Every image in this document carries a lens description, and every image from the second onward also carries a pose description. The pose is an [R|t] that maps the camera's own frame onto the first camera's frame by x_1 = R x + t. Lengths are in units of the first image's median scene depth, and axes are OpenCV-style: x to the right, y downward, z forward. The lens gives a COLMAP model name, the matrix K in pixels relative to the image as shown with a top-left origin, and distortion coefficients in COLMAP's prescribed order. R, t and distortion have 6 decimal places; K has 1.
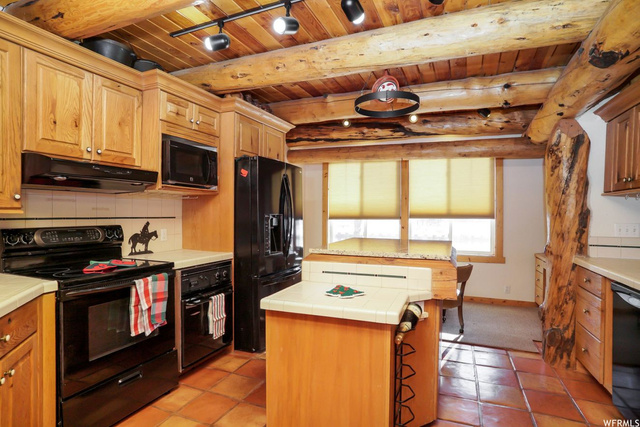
lens RADIAL K [[337.2, 0, 318.5], [0, 337.2, 213.7], [0, 0, 1]] dist [-0.058858, 0.029992]
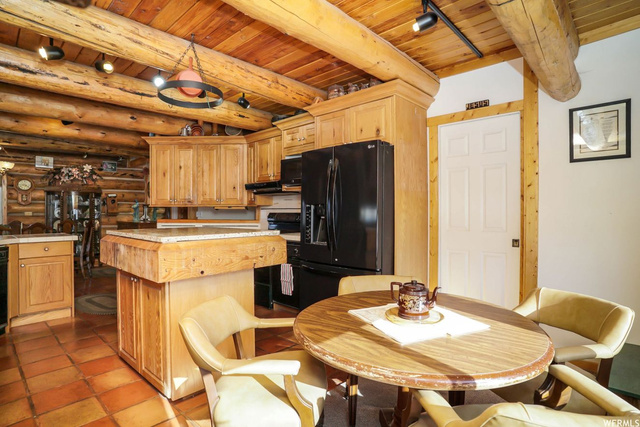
lens RADIAL K [[337.2, 0, 319.5], [0, 337.2, 214.3], [0, 0, 1]] dist [-0.058858, 0.029992]
pose [[-0.330758, -0.000855, -0.943715, 0.907201], [-0.004450, 0.999990, 0.000653, 0.036986], [0.943705, 0.004416, -0.330759, 1.486057]]
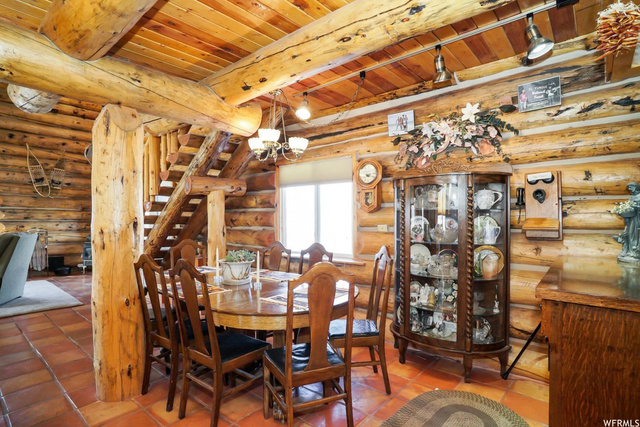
lens RADIAL K [[337.2, 0, 323.0], [0, 337.2, 215.7], [0, 0, 1]] dist [-0.058858, 0.029992]
pose [[-0.955939, -0.007057, 0.293480, -0.773234], [-0.007630, 0.999971, -0.000806, -0.000421], [-0.293466, -0.003009, -0.955965, 0.018390]]
